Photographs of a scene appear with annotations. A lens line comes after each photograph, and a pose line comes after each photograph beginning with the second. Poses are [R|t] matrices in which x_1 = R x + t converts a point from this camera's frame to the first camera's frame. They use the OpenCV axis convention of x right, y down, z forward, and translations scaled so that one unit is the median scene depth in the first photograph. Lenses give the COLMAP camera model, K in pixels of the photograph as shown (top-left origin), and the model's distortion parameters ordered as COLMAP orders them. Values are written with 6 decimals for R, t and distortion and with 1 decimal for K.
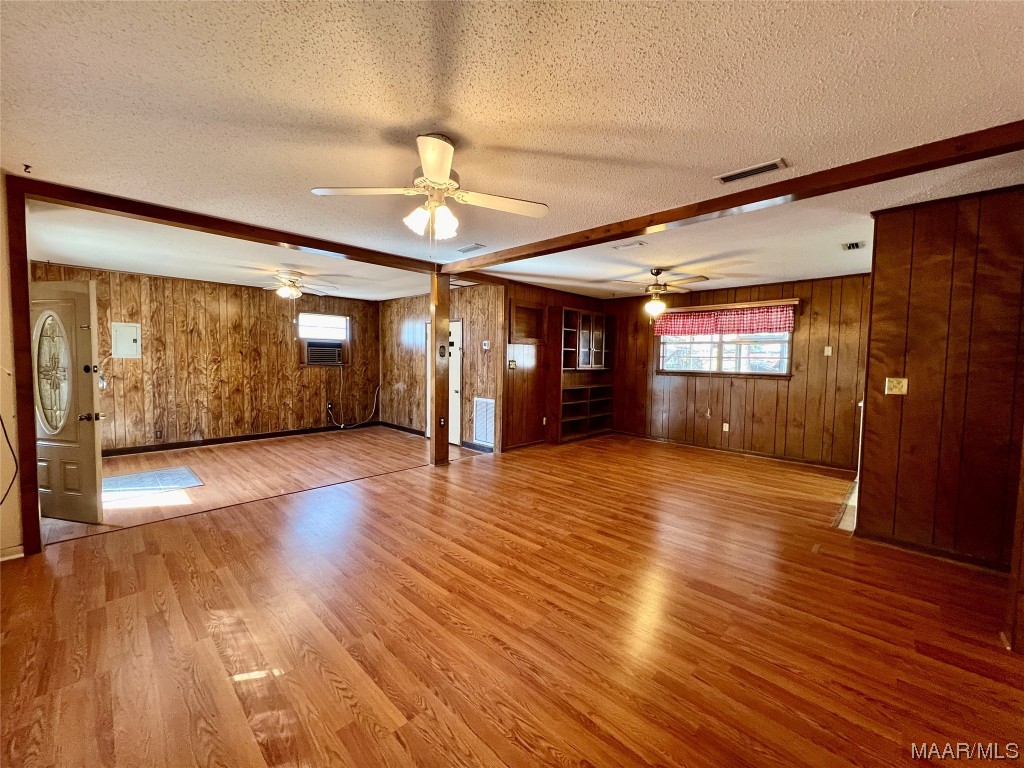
lens RADIAL K [[409.6, 0, 508.2], [0, 409.6, 381.9], [0, 0, 1]] dist [-0.002140, 0.000652]
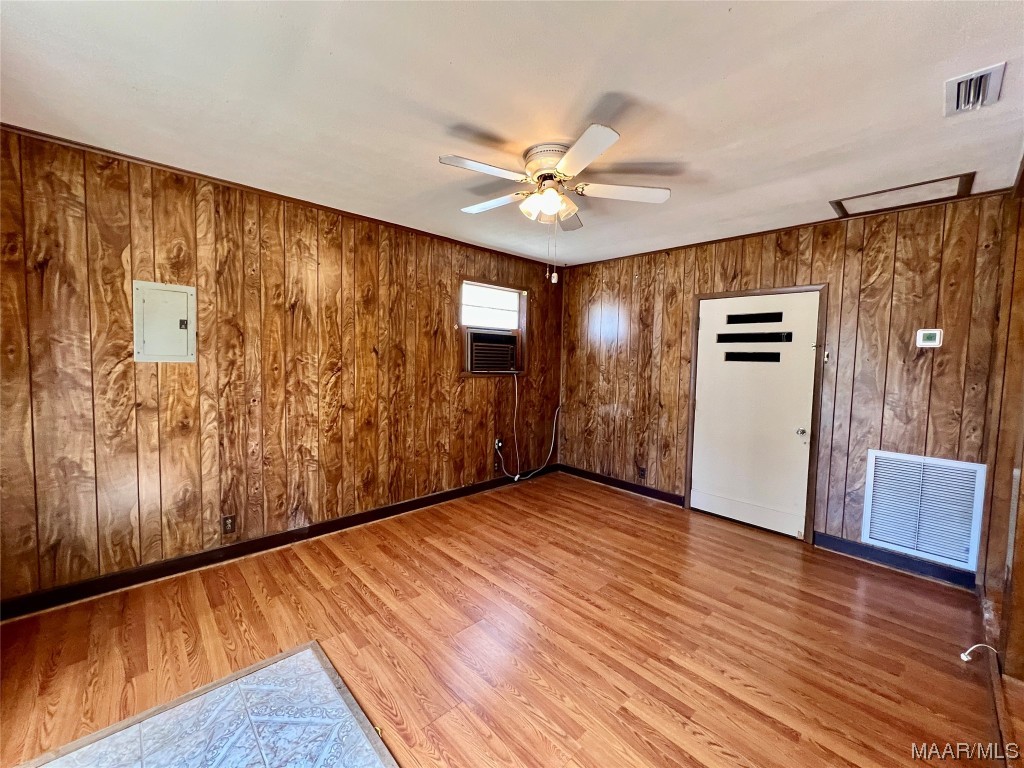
lens RADIAL K [[409.6, 0, 508.6], [0, 409.6, 381.7], [0, 0, 1]] dist [-0.002140, 0.000652]
pose [[0.999167, 0.009118, -0.039777, -0.507773], [-0.008993, 0.999954, 0.003327, -0.039786], [0.039806, -0.002967, 0.999203, 0.533949]]
